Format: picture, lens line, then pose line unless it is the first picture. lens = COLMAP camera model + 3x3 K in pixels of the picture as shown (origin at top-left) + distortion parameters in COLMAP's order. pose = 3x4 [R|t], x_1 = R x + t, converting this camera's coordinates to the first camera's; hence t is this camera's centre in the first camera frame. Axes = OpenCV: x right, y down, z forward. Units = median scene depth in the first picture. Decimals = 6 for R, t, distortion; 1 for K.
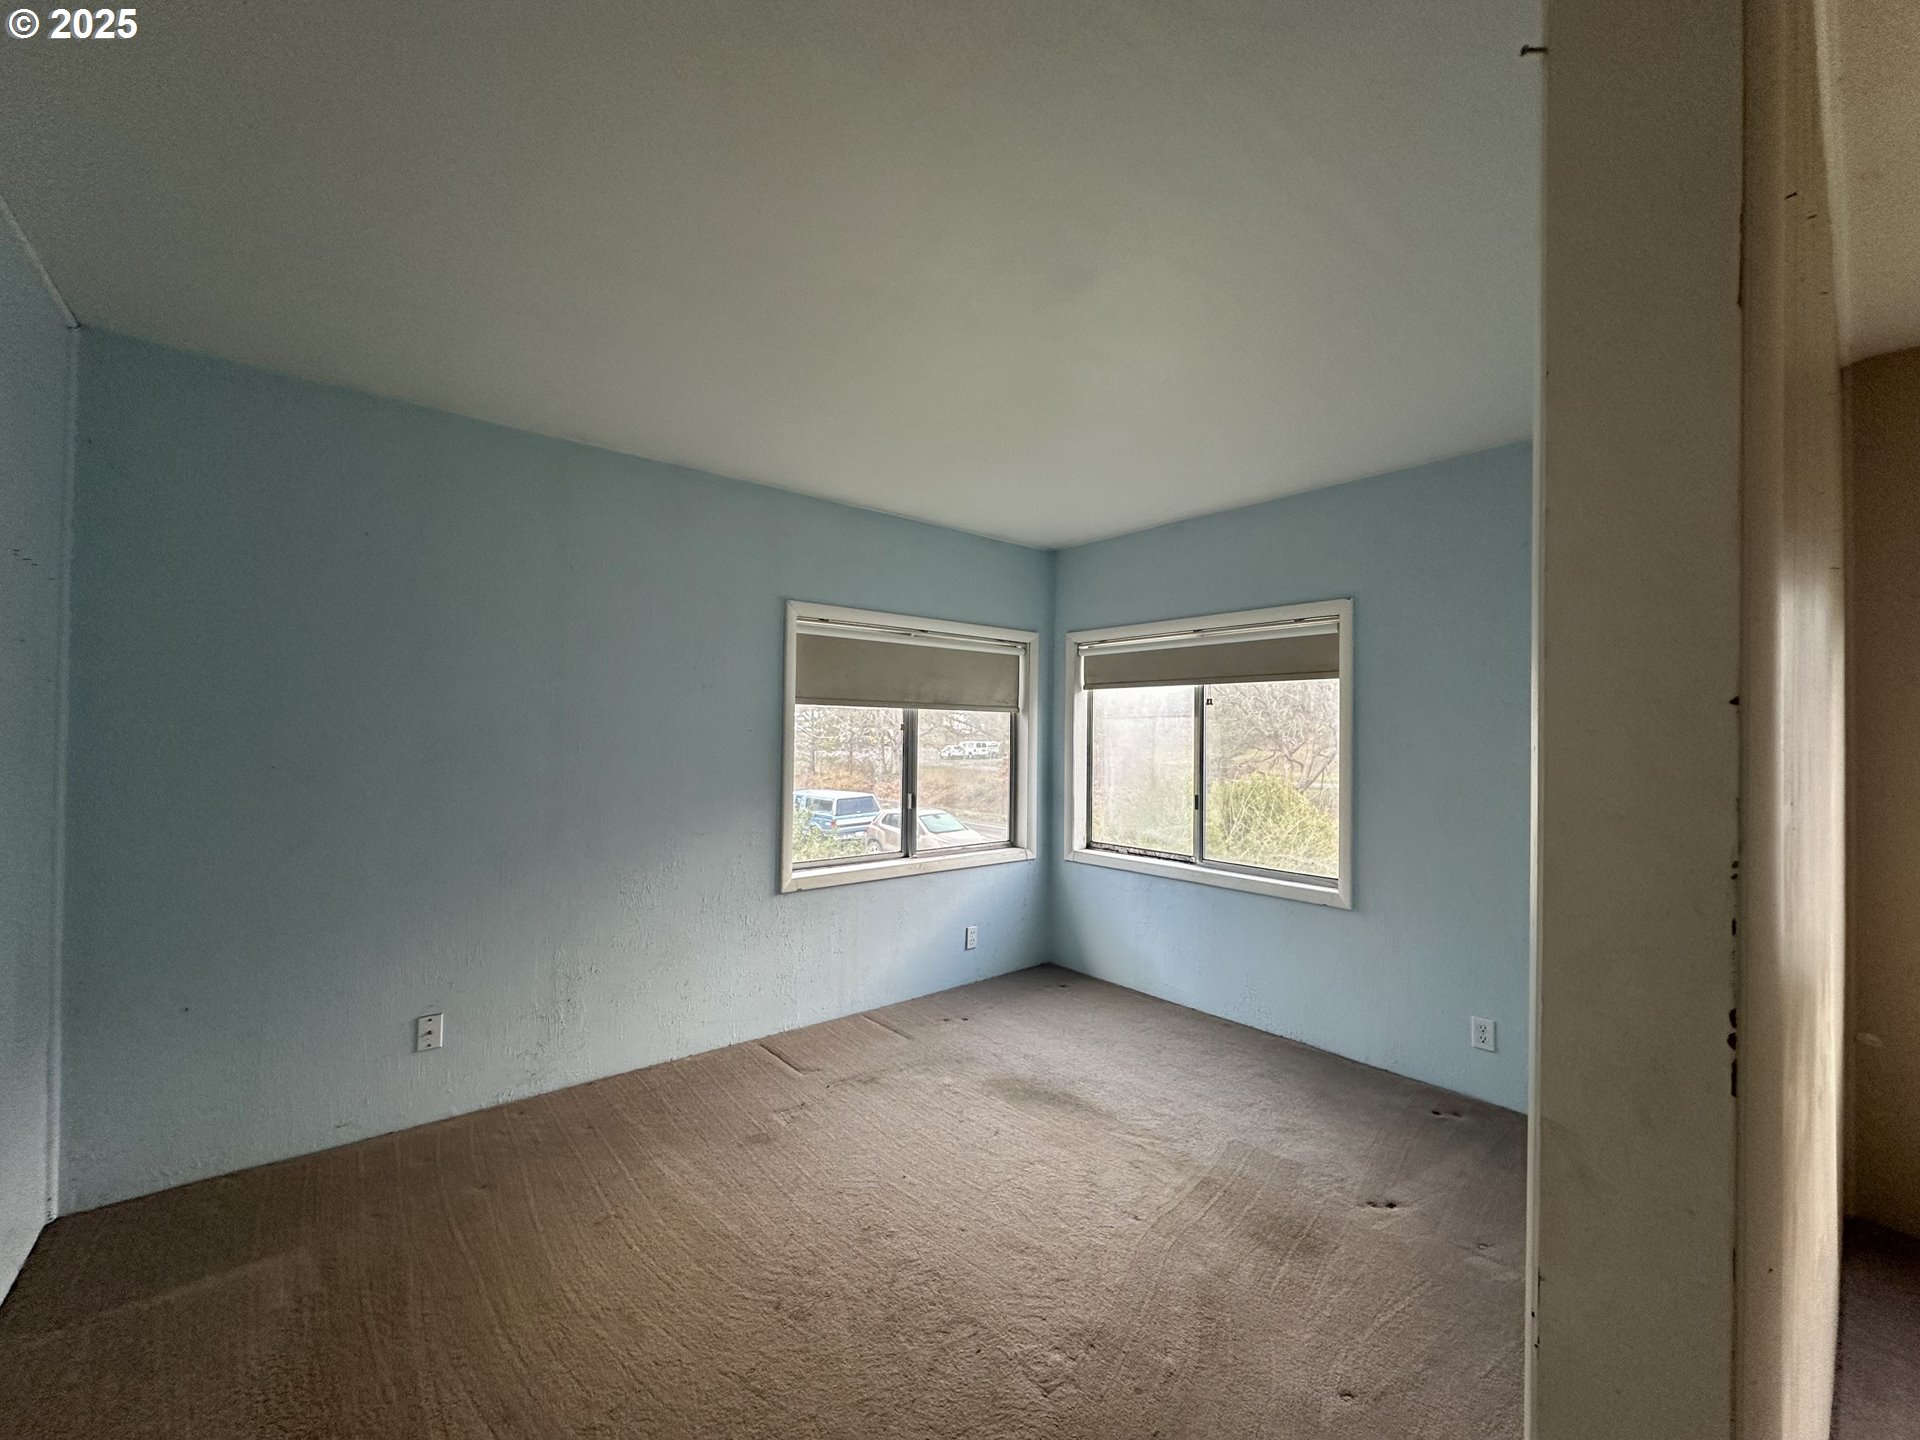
lens RADIAL K [[785.9, 0, 960.0], [0, 785.9, 720.0], [0, 0, 1]] dist [0.000564, 0.000012]
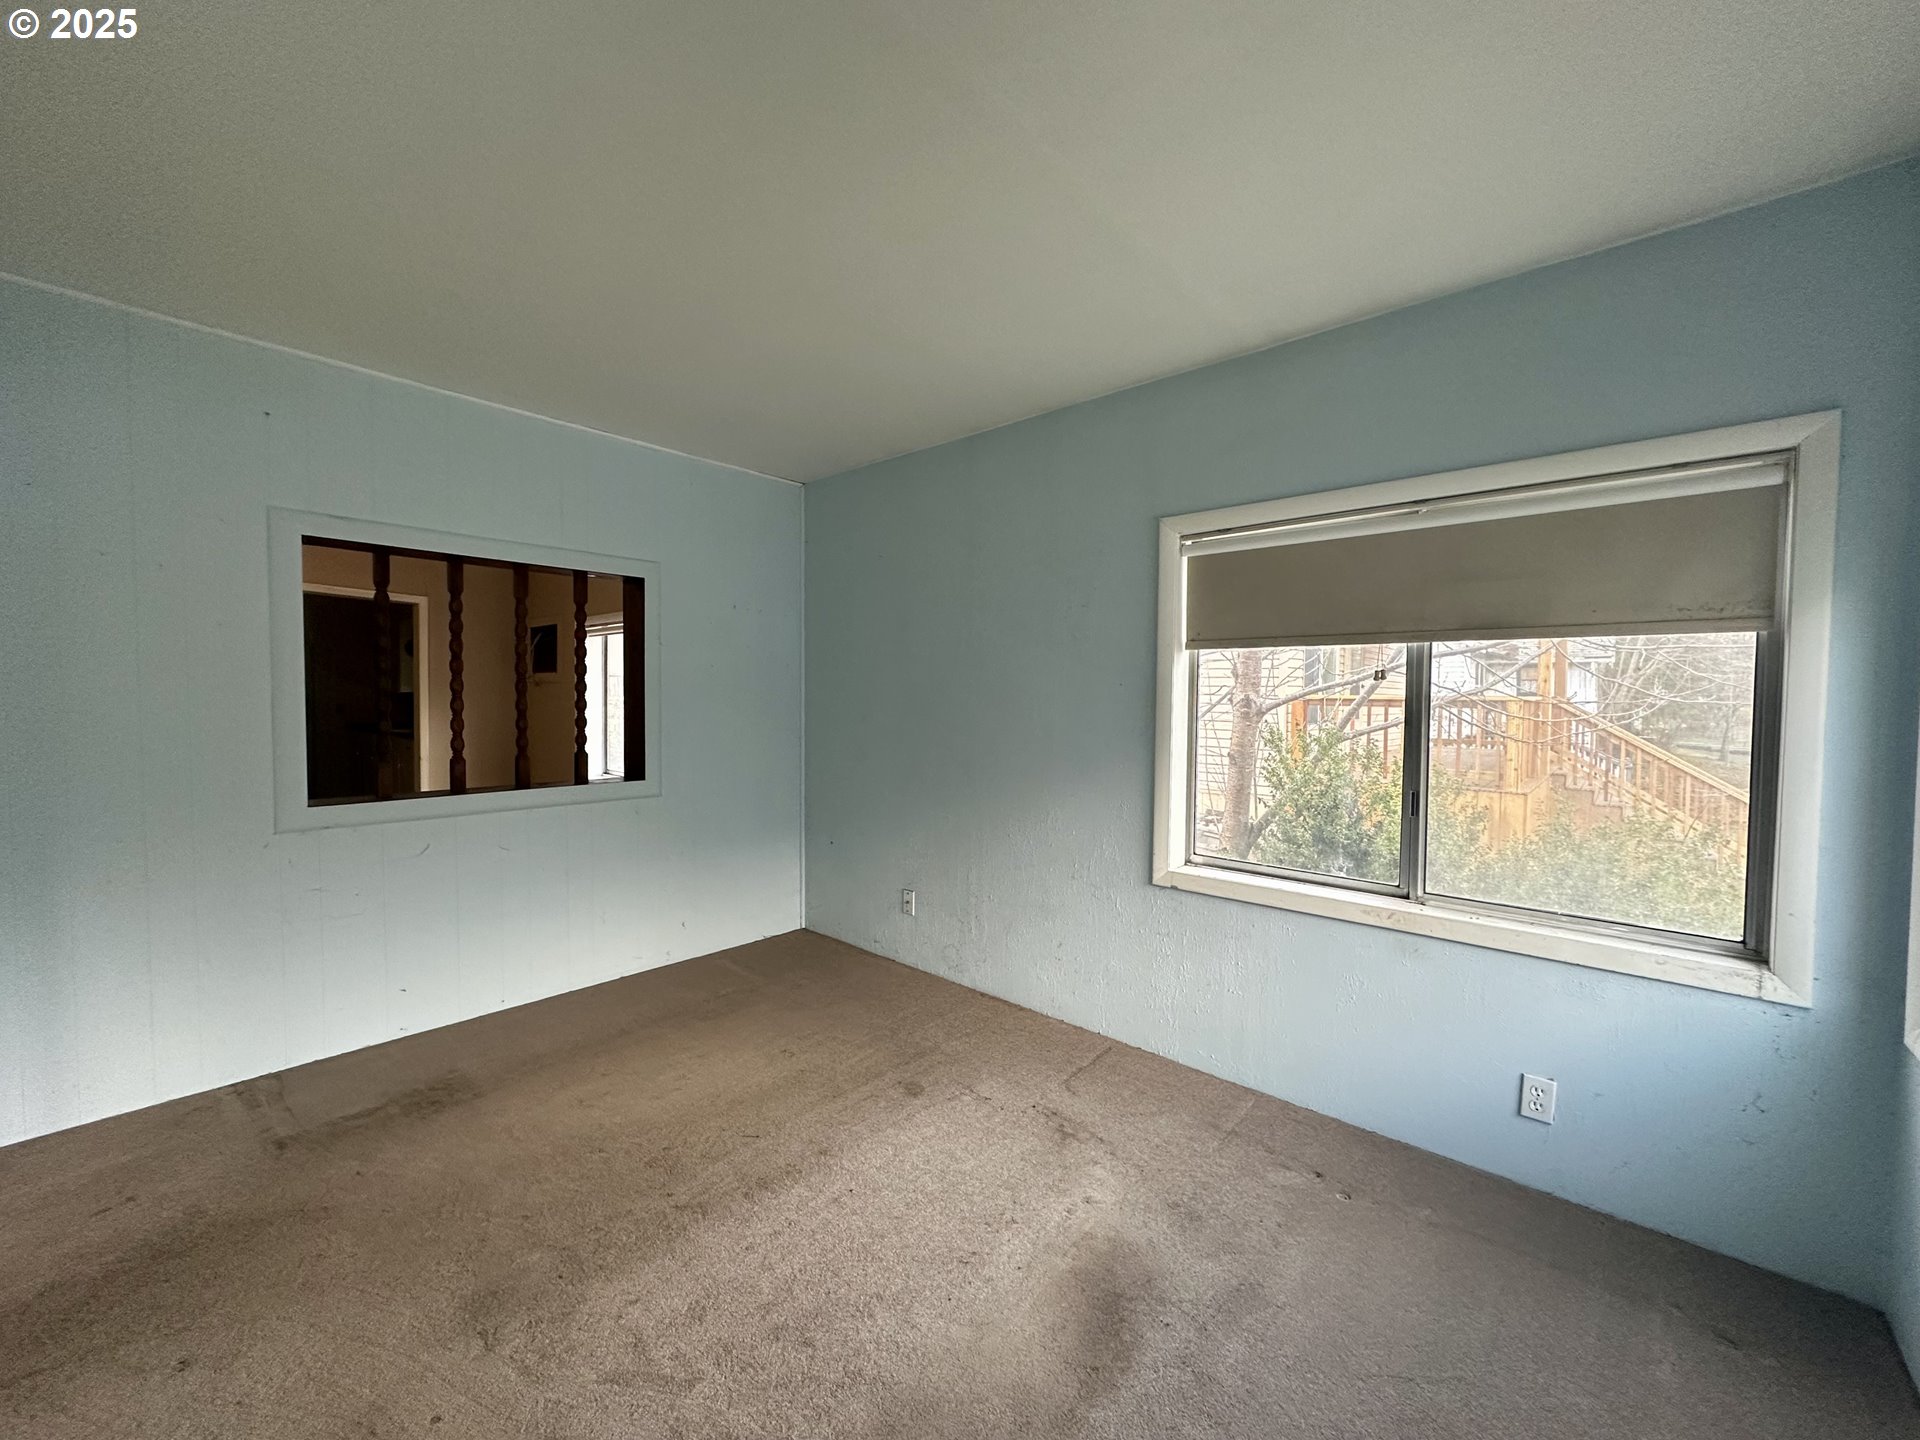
lens RADIAL K [[785.9, 0, 960.0], [0, 785.9, 720.0], [0, 0, 1]] dist [0.000564, 0.000012]
pose [[0.114614, 0.021452, -0.993178, 0.384944], [0.008744, 0.999706, 0.022602, 0.021280], [0.993372, -0.011275, 0.114393, 0.494672]]
